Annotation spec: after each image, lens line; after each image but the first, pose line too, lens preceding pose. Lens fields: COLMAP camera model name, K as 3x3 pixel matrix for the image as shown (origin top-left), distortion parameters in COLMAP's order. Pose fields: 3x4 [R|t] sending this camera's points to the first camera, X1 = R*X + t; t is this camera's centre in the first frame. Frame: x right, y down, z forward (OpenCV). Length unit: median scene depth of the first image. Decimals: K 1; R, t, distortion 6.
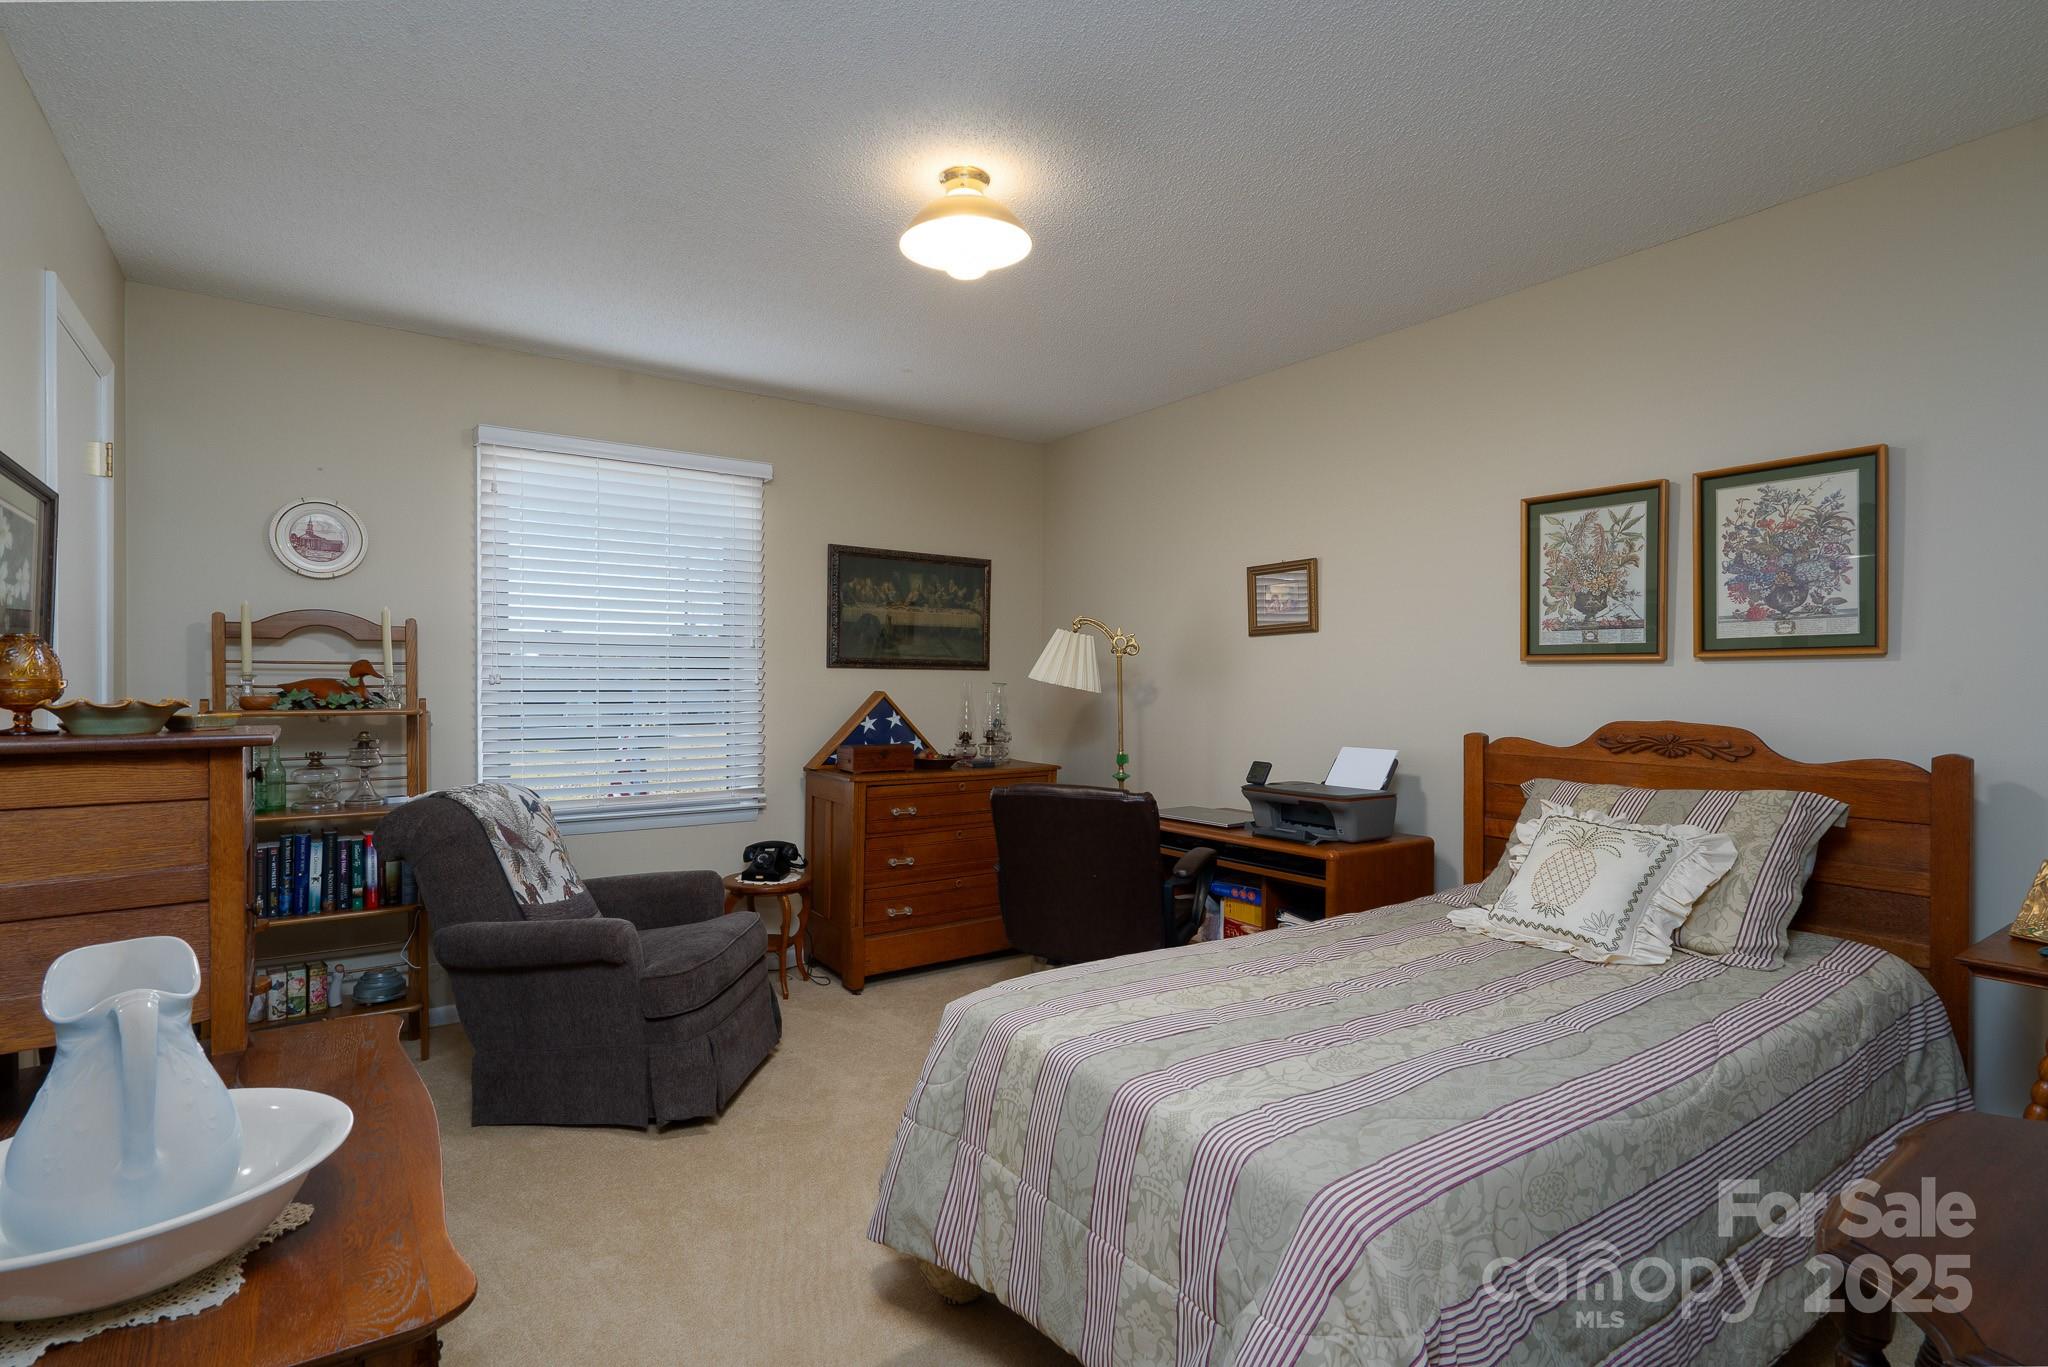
lens RADIAL K [[986.2, 0, 1021.5], [0, 986.2, 683.9], [0, 0, 1]] dist [0.000216, 0.000260]
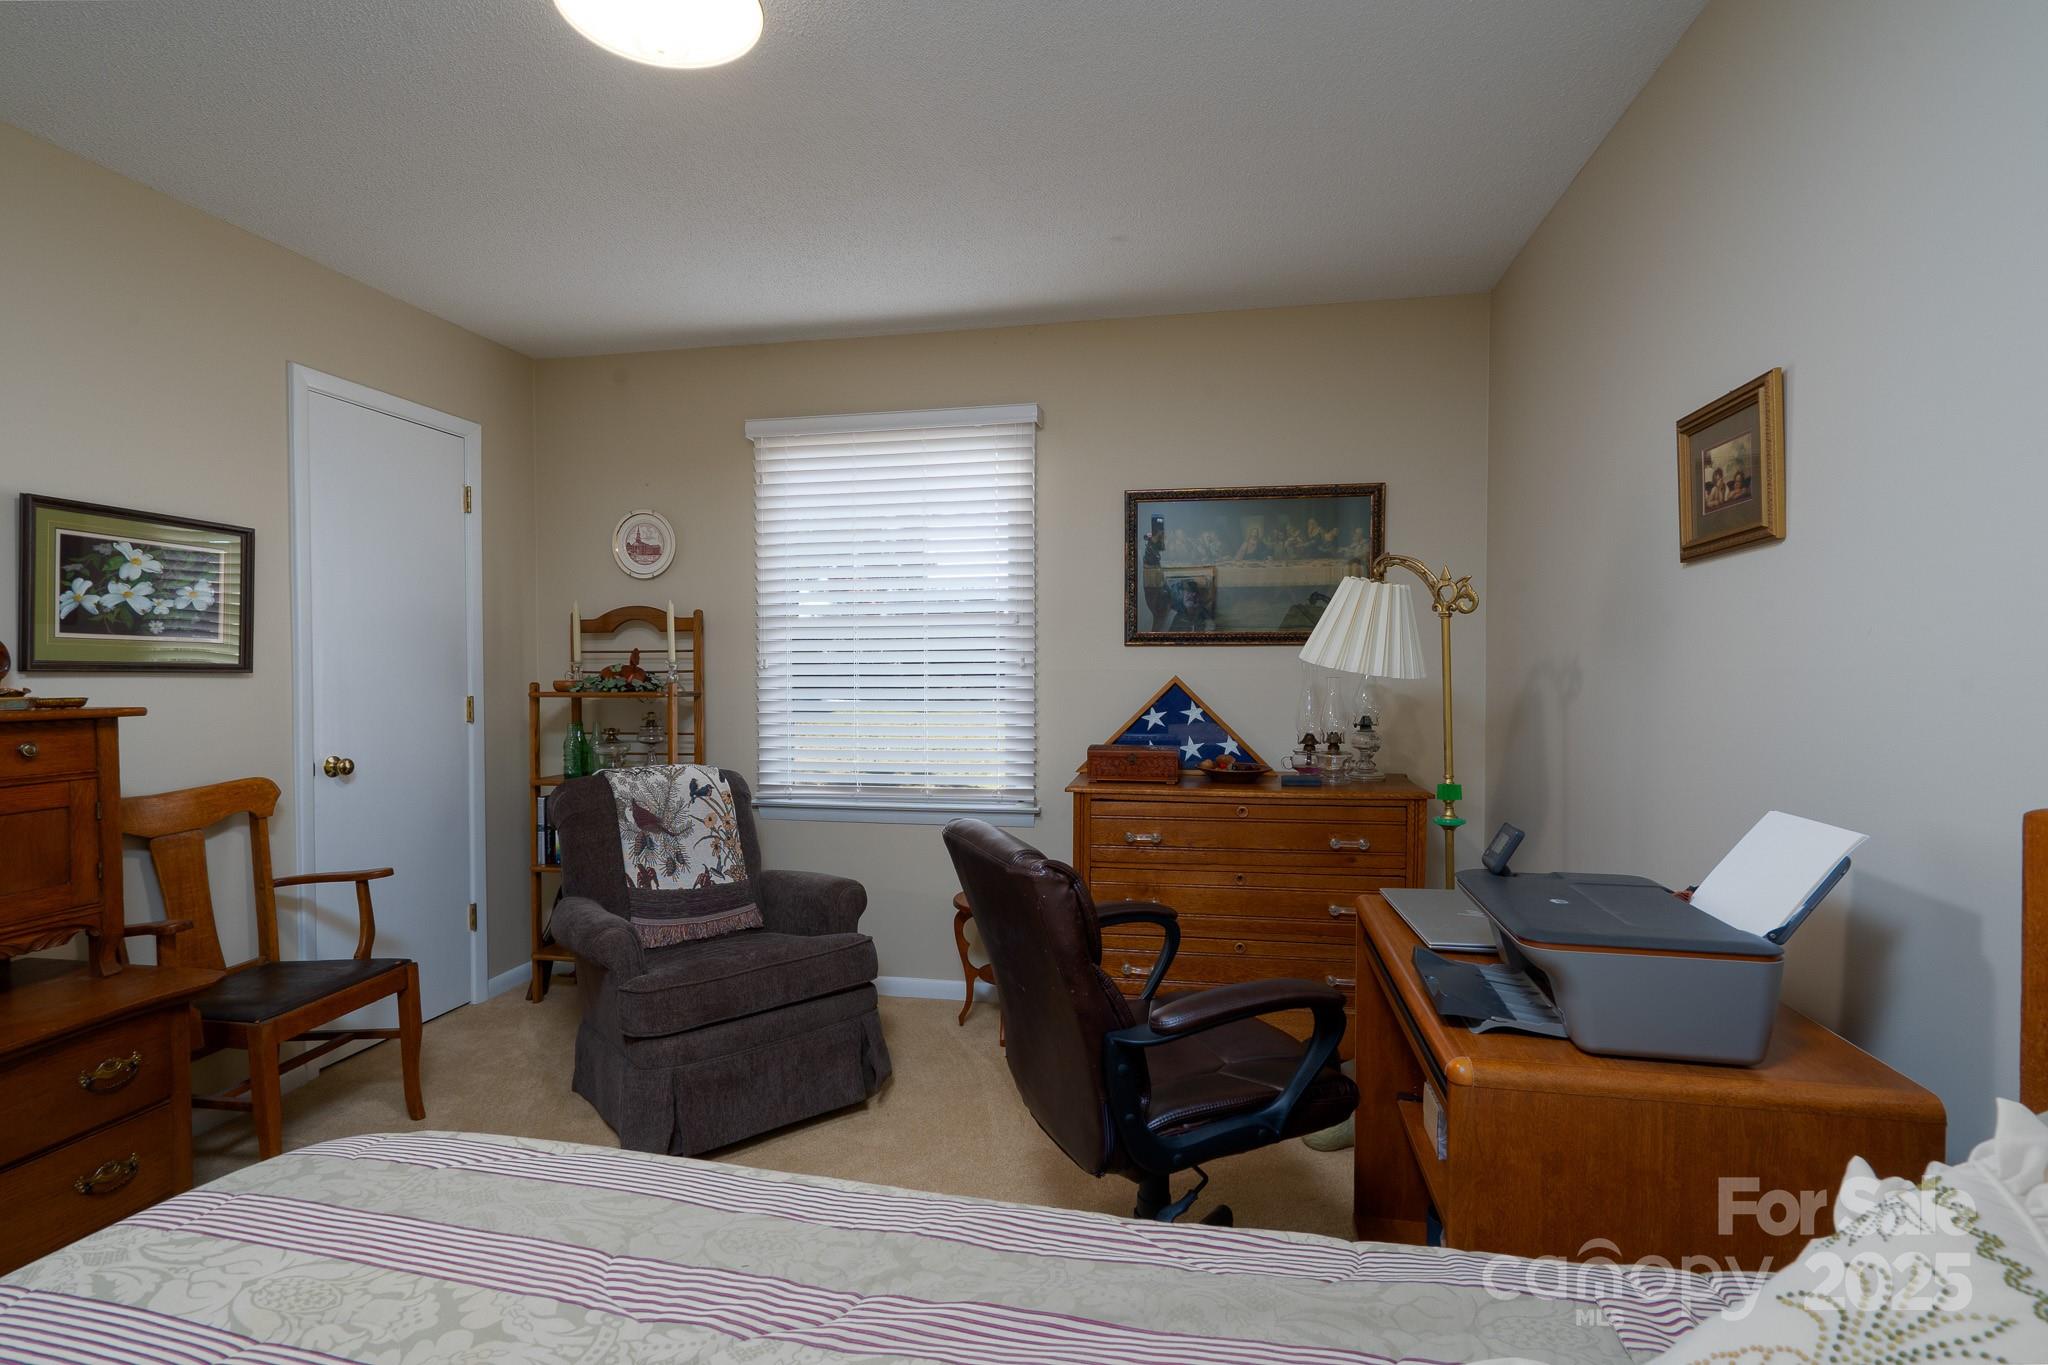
lens RADIAL K [[986.2, 0, 1021.5], [0, 986.2, 682.9], [0, 0, 1]] dist [0.000216, 0.000260]
pose [[0.689037, 0.005019, -0.724708, 0.349497], [0.006735, 0.999889, 0.013328, 0.002243], [0.724695, -0.014064, 0.688927, 0.414672]]
